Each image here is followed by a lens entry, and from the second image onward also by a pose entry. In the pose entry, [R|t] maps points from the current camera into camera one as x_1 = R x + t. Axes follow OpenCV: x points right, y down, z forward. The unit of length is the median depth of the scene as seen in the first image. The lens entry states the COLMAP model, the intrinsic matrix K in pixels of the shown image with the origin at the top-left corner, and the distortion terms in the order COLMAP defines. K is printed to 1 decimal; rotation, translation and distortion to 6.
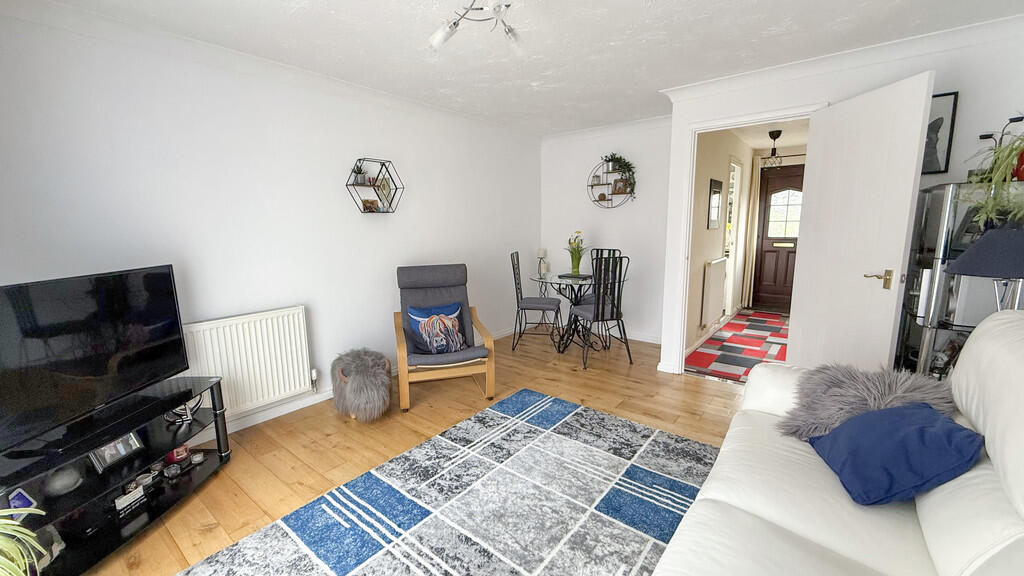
lens RADIAL K [[406.3, 0, 508.4], [0, 406.3, 287.3], [0, 0, 1]] dist [-0.004124, -0.000150]
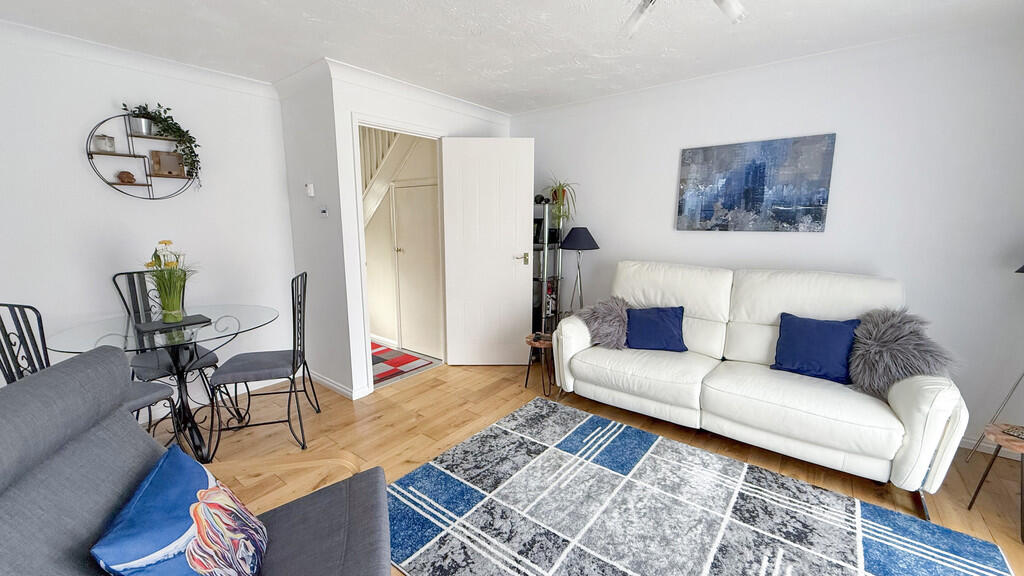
lens RADIAL K [[406.3, 0, 511.0], [0, 406.3, 288.6], [0, 0, 1]] dist [-0.004124, -0.000150]
pose [[-0.013047, -0.156115, 0.987653, -0.620832], [0.156852, 0.975189, 0.156217, -0.146578], [-0.987536, 0.156953, 0.011764, 0.919380]]
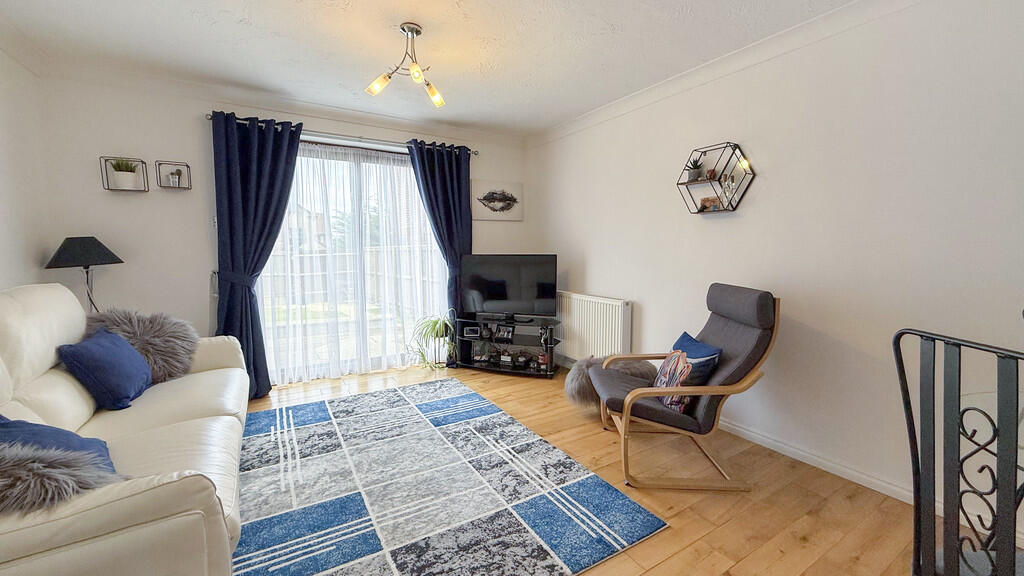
lens RADIAL K [[406.3, 0, 511.2], [0, 406.3, 290.0], [0, 0, 1]] dist [-0.004124, -0.000150]
pose [[-0.343613, 0.107656, -0.932920, 0.749915], [-0.144119, 0.975595, 0.165663, -0.144181], [0.927987, 0.191376, -0.319712, 1.200494]]
